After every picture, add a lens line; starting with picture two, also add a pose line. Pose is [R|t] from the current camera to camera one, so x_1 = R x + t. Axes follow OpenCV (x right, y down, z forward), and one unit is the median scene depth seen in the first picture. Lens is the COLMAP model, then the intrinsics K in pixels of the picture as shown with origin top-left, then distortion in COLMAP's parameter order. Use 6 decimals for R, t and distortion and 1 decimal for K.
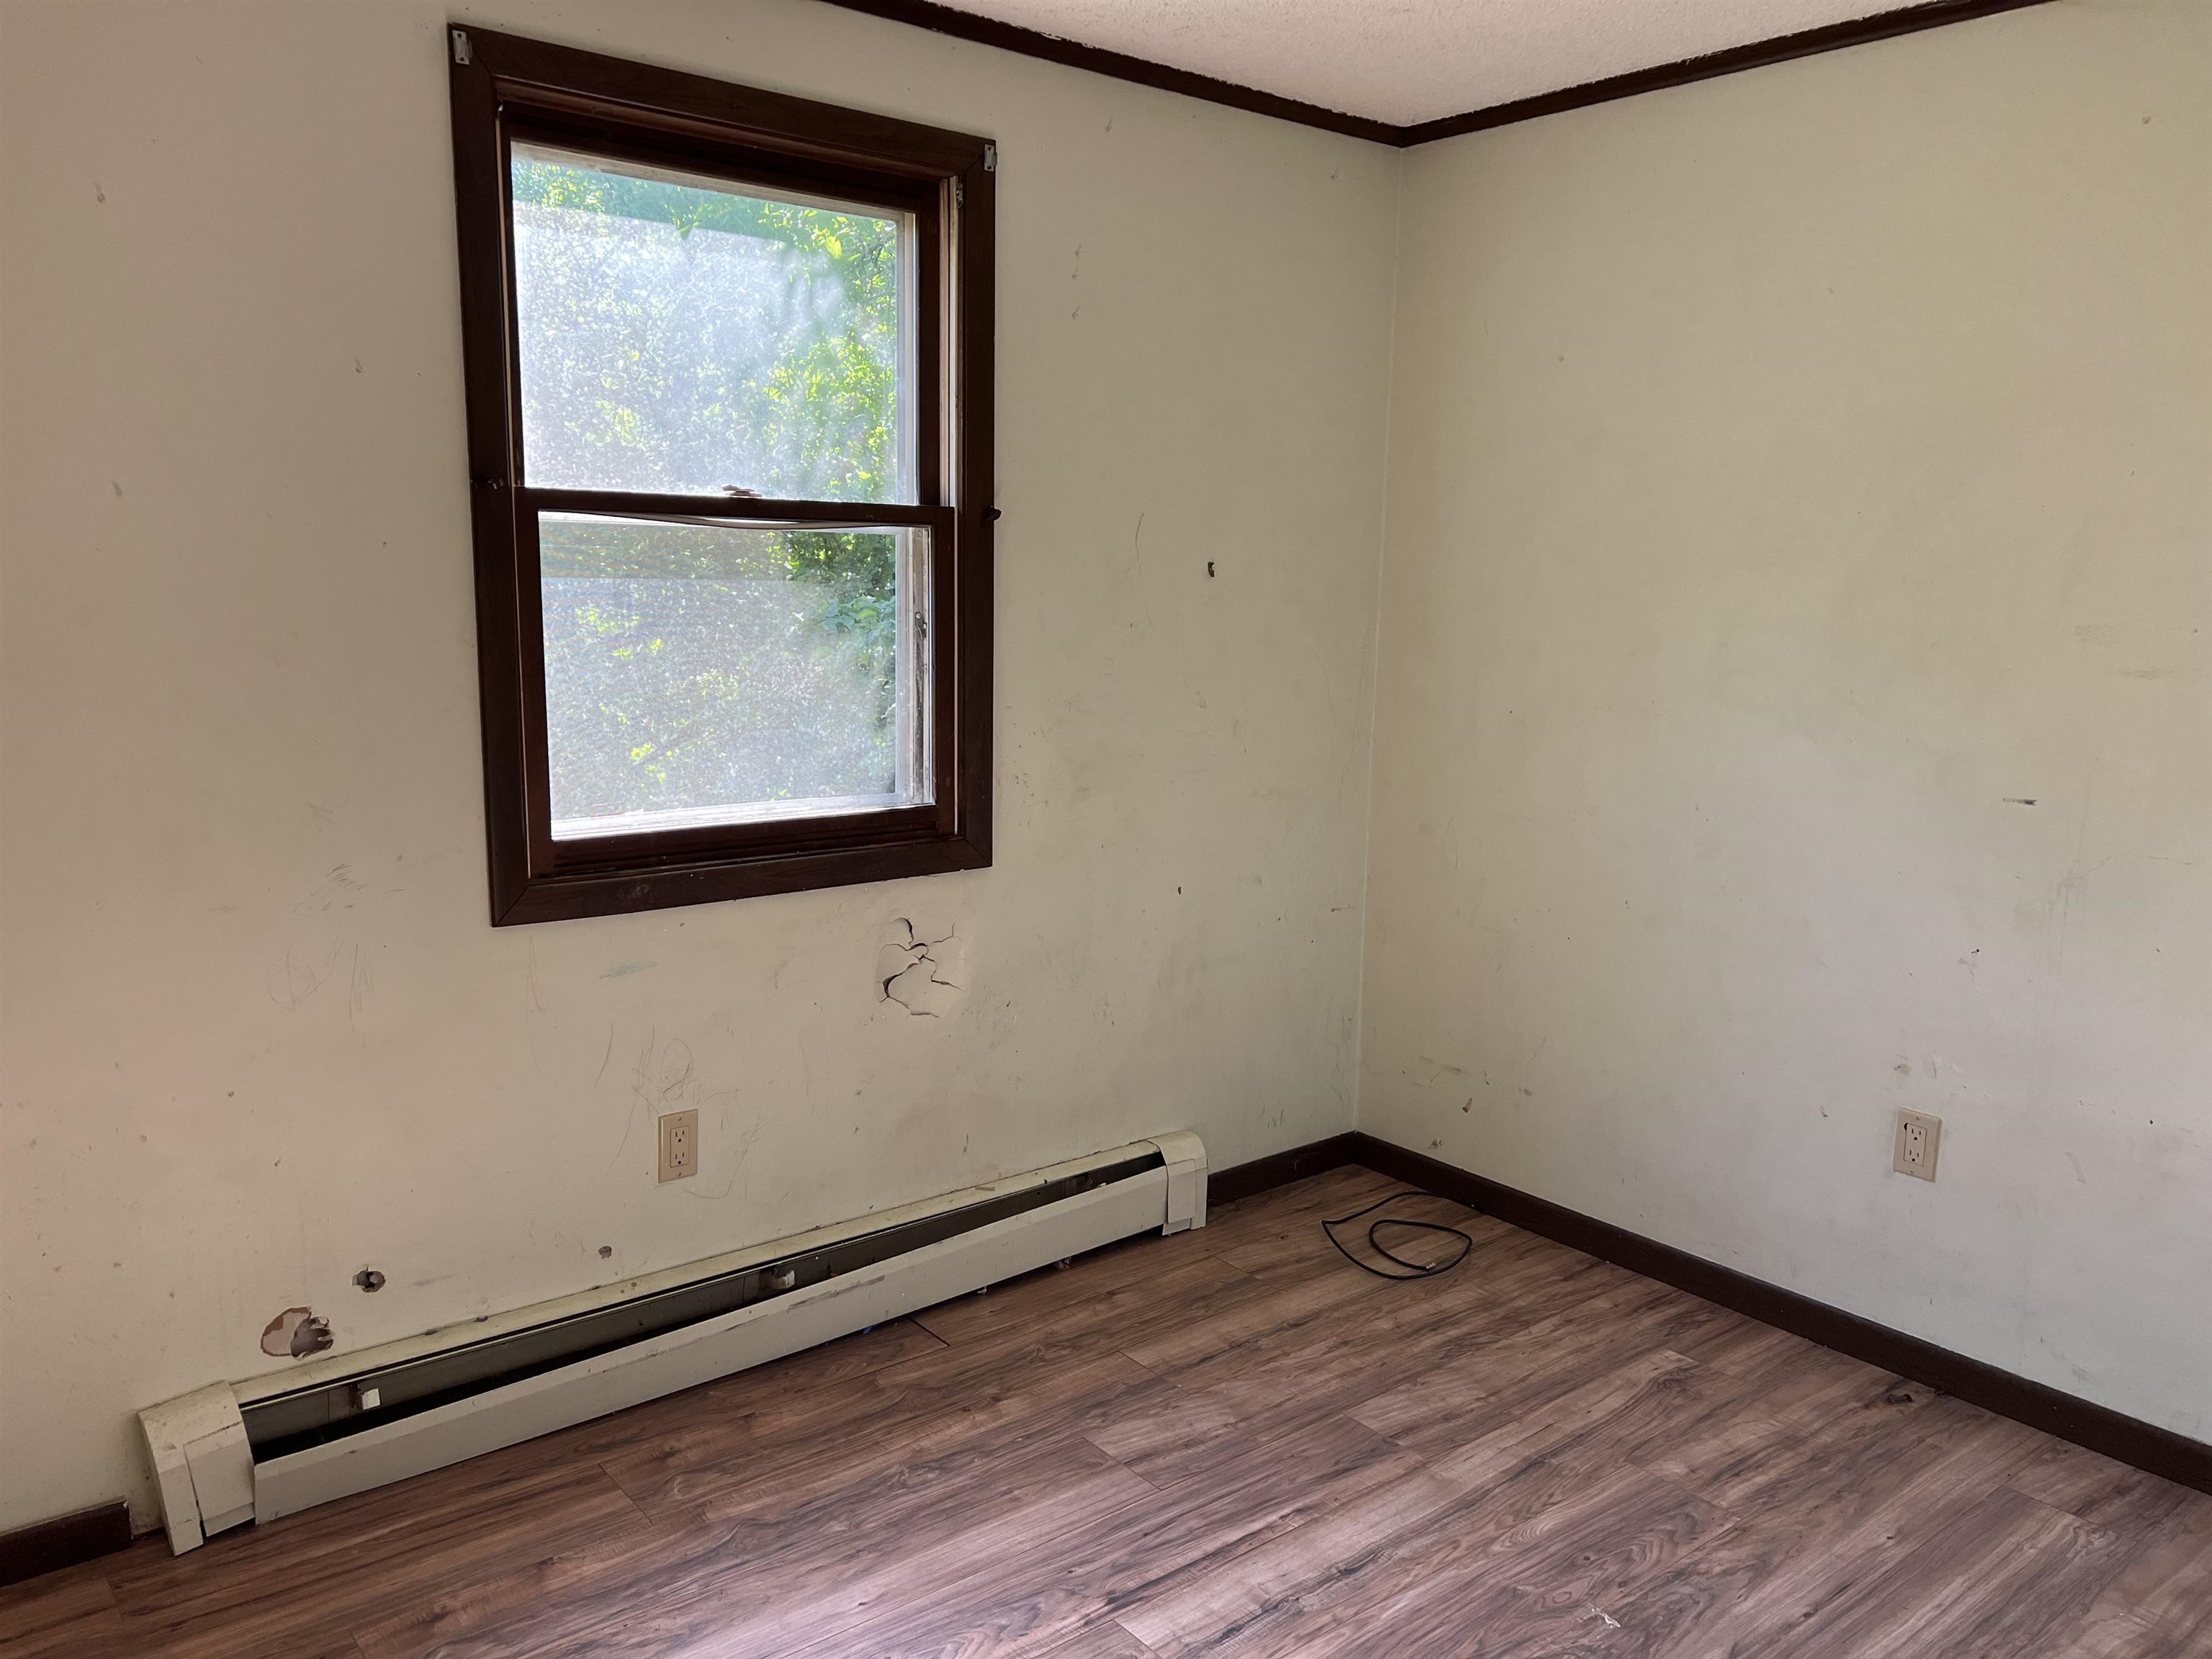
lens RADIAL K [[1662.7, 0, 1106.0], [0, 1662.7, 829.5], [0, 0, 1]] dist [0.056608, -0.061454]
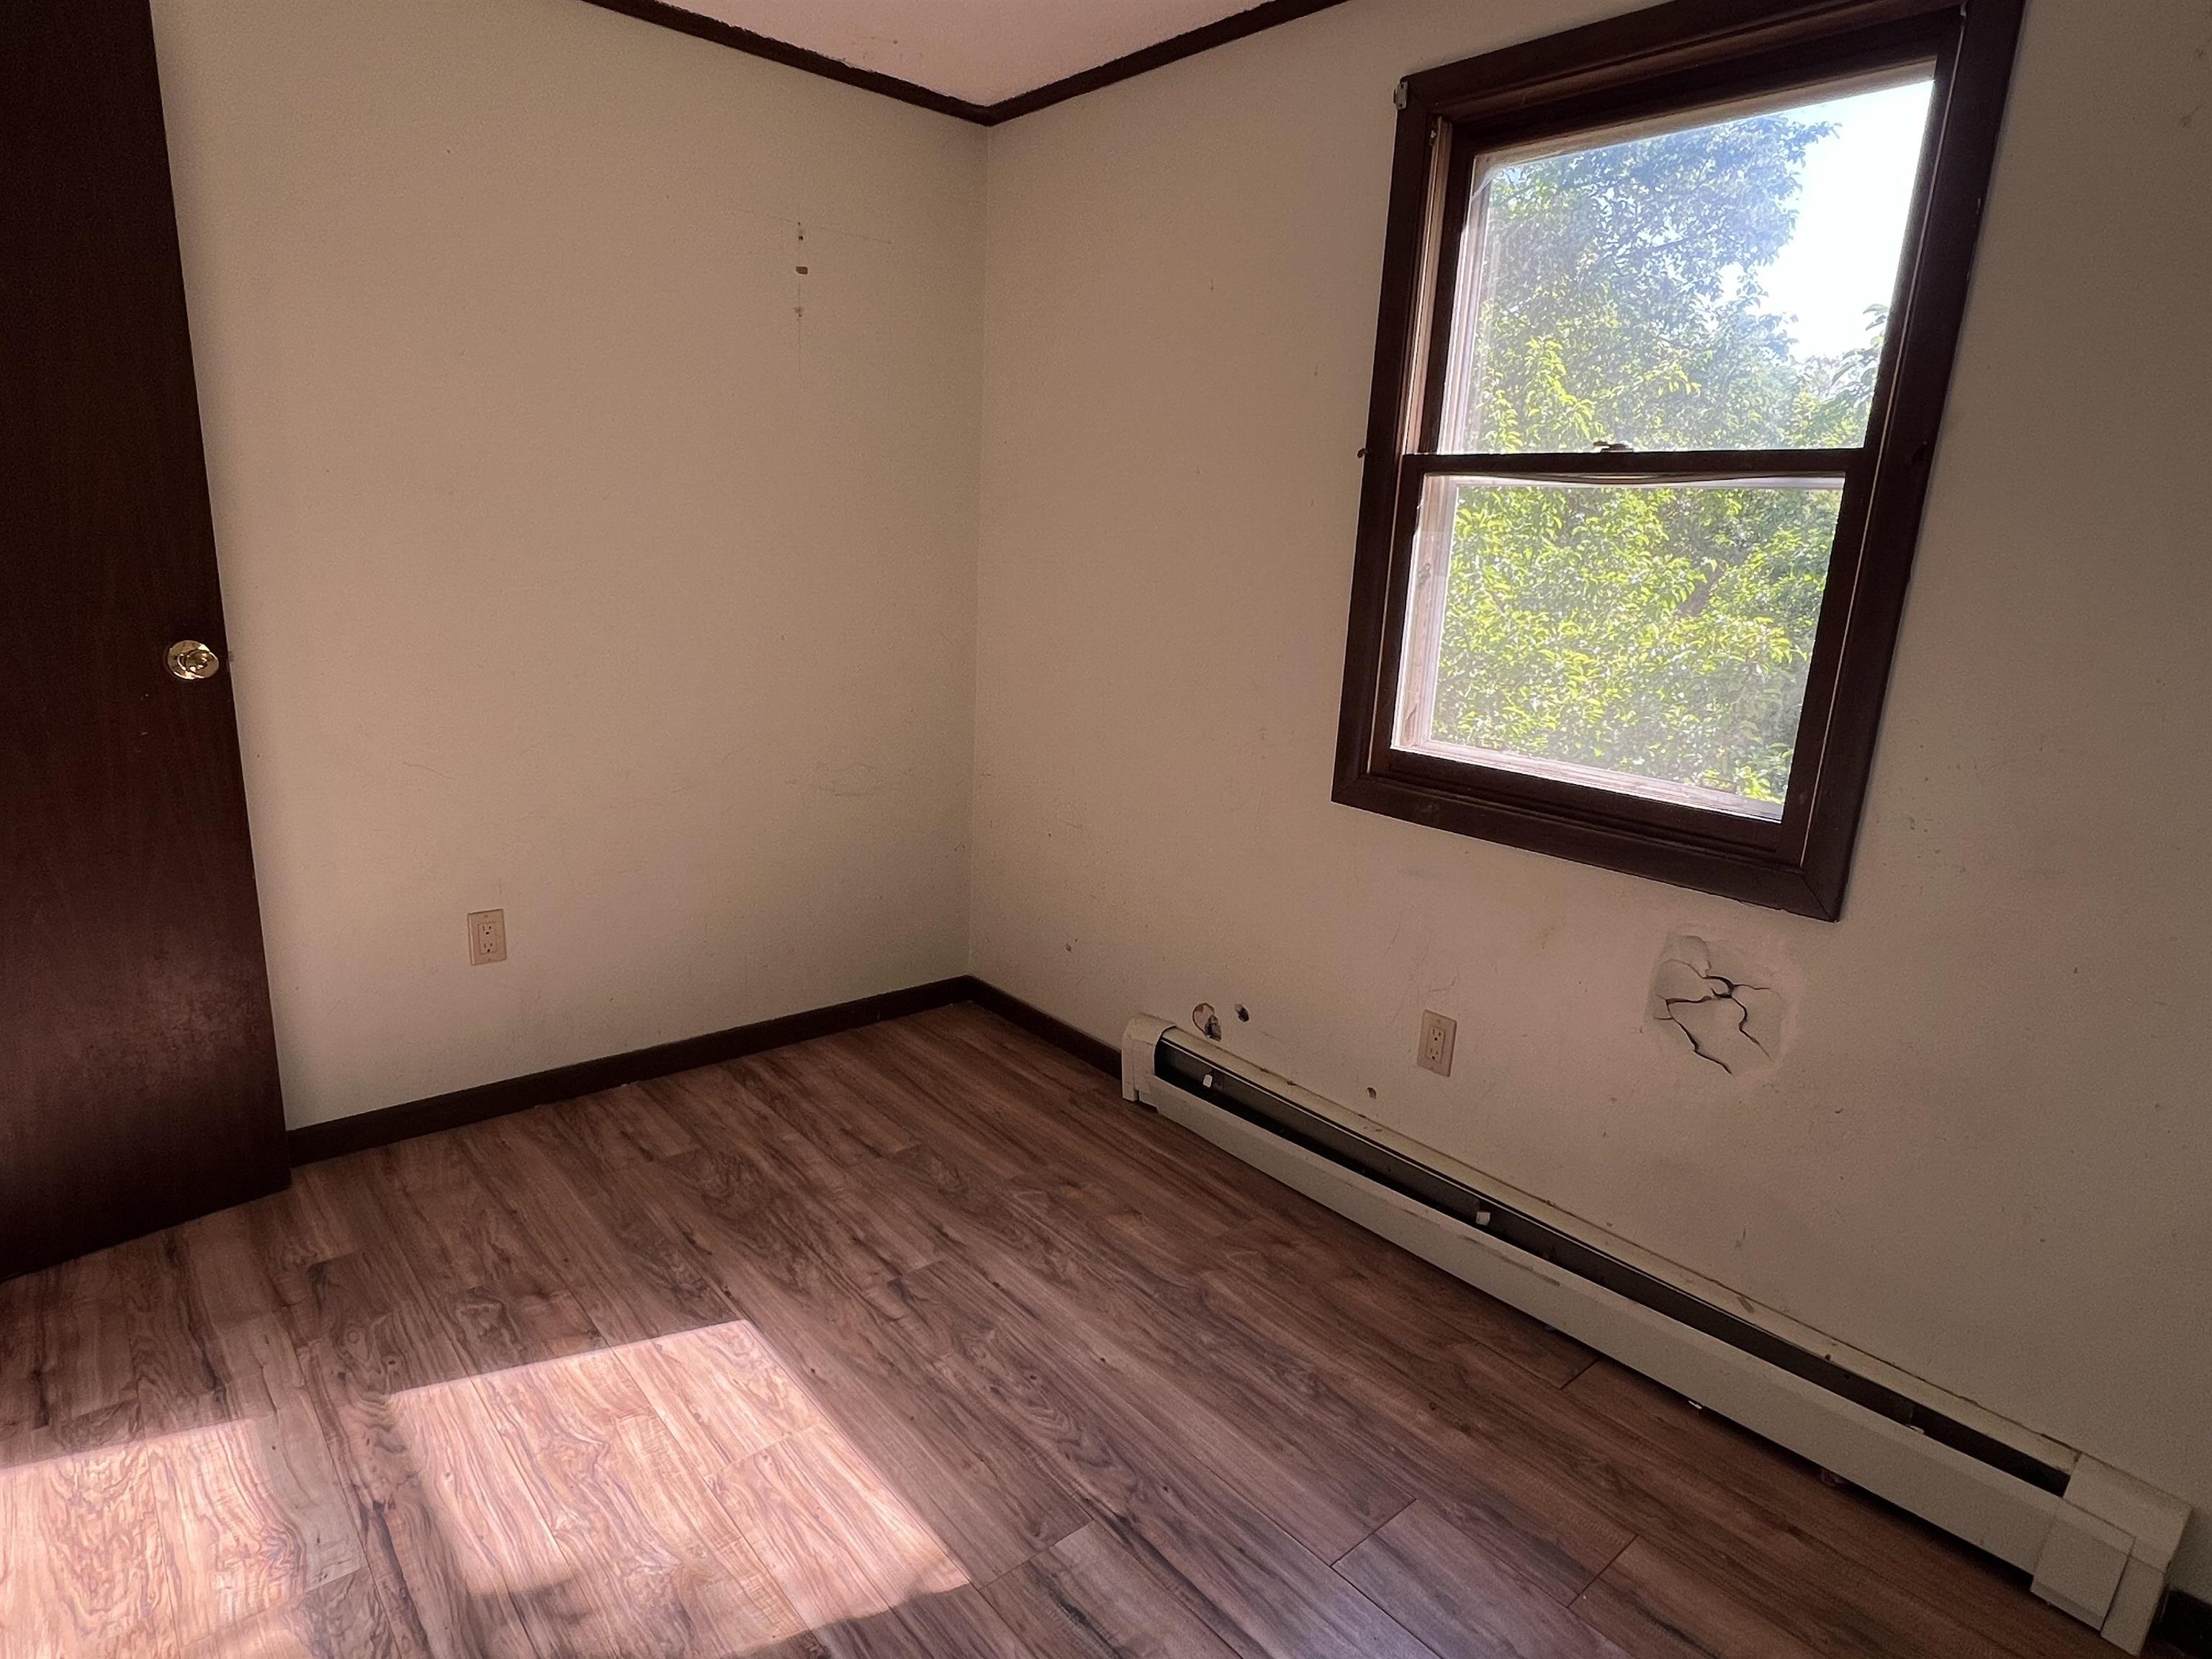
lens RADIAL K [[1238.7, 0, 1106.0], [0, 1238.7, 829.5], [0, 0, 1]] dist [0.017086, -0.000826]
pose [[0.044536, 0.216376, -0.975294, 0.552426], [-0.213755, 0.955717, 0.202271, -0.074894], [0.975872, 0.199465, 0.088815, 0.719675]]
